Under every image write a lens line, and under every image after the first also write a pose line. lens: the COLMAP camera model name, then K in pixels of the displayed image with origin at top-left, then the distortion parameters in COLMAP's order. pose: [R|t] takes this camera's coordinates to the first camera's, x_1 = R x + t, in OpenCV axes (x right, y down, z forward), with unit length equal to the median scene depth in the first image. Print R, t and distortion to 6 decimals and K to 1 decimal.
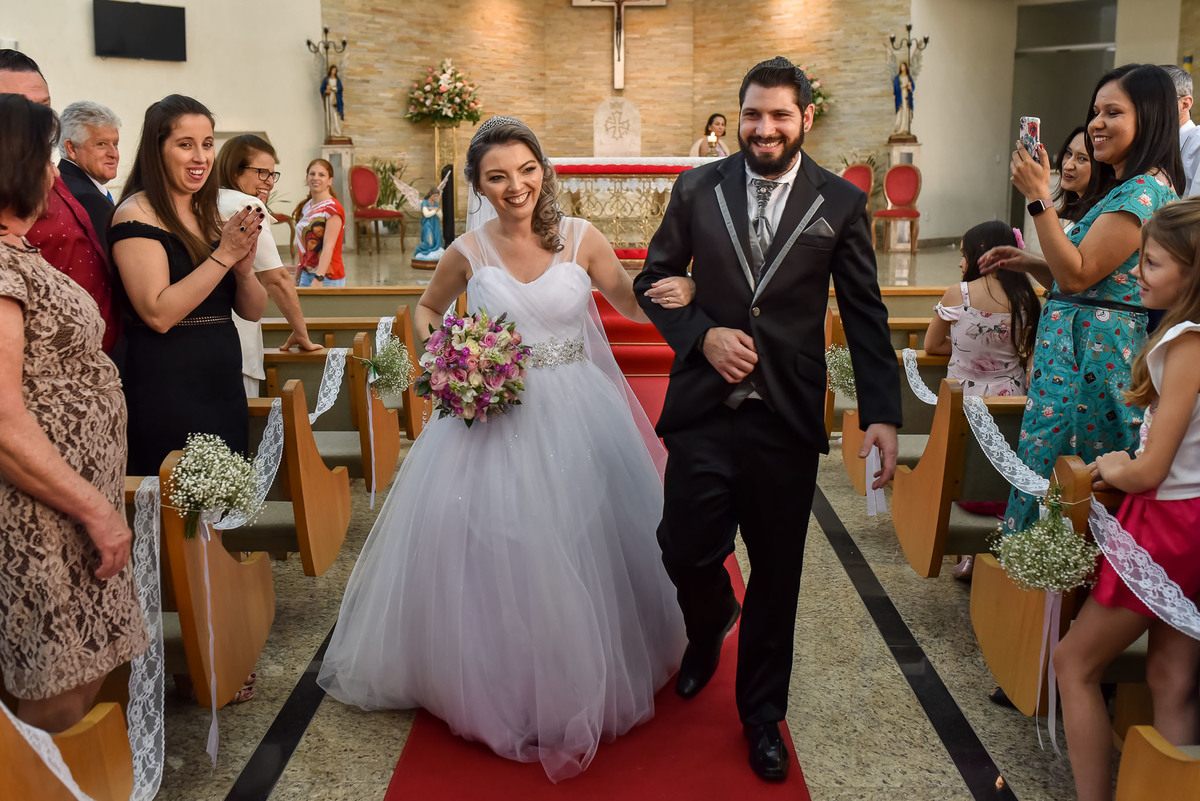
lens RADIAL K [[1197.1, 0, 582.8], [0, 1197.1, 400.6], [0, 0, 1]] dist [-0.016252, -0.000905]
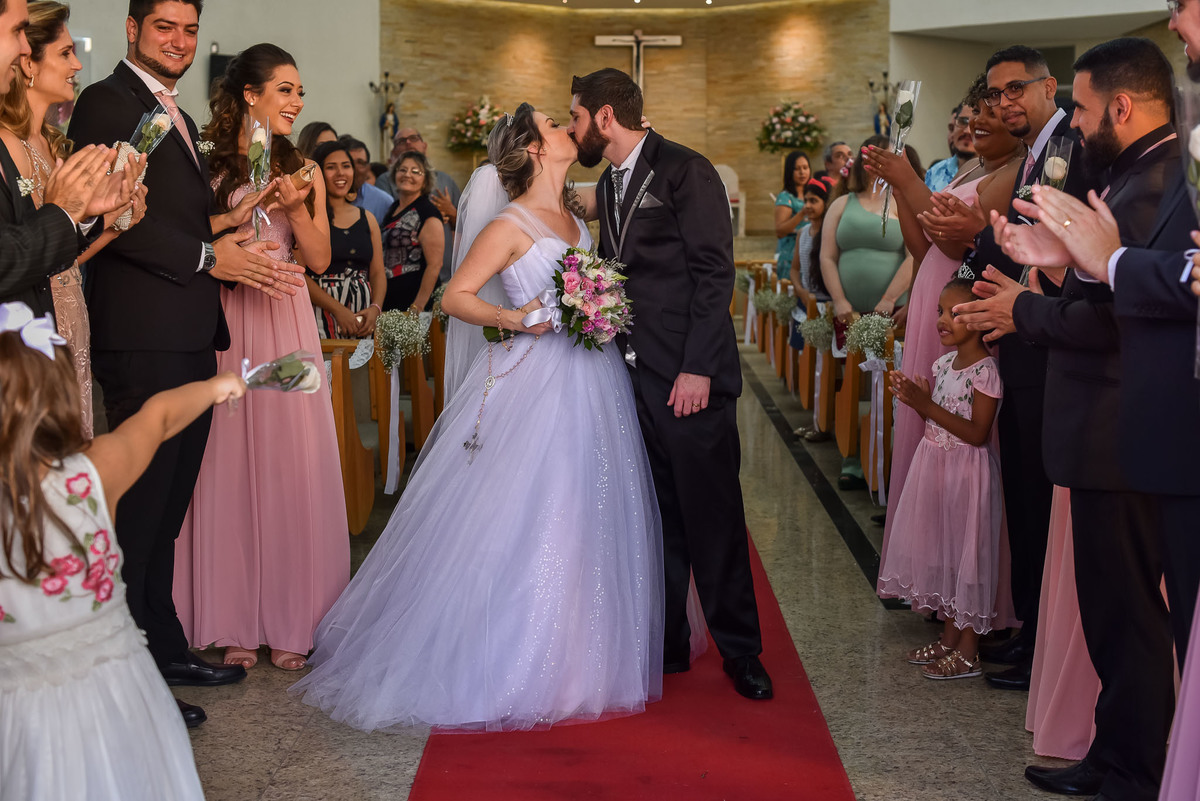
lens RADIAL K [[1854.3, 0, 600.0], [0, 1854.3, 400.5], [0, 0, 1]] dist [-0.032576, -0.137130]
pose [[0.999952, 0.002625, 0.009478, -0.020982], [-0.001833, 0.996581, -0.082602, 0.142287], [-0.009663, 0.082581, 0.996538, -0.706528]]
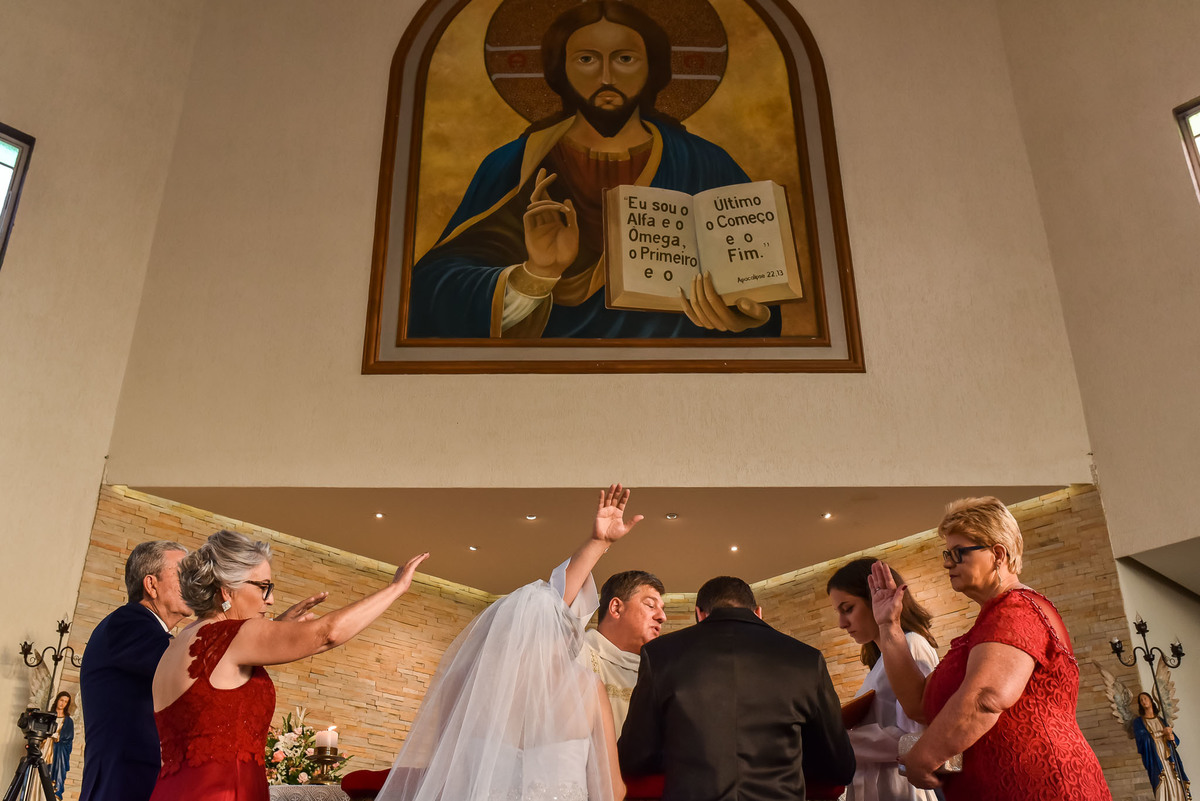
lens RADIAL K [[1197.1, 0, 582.8], [0, 1197.1, 400.6], [0, 0, 1]] dist [-0.016252, -0.000905]
pose [[0.999950, 0.009105, 0.004160, 0.015495], [-0.004487, 0.779172, -0.626794, -0.047834], [-0.008948, 0.626744, 0.779174, 0.466762]]
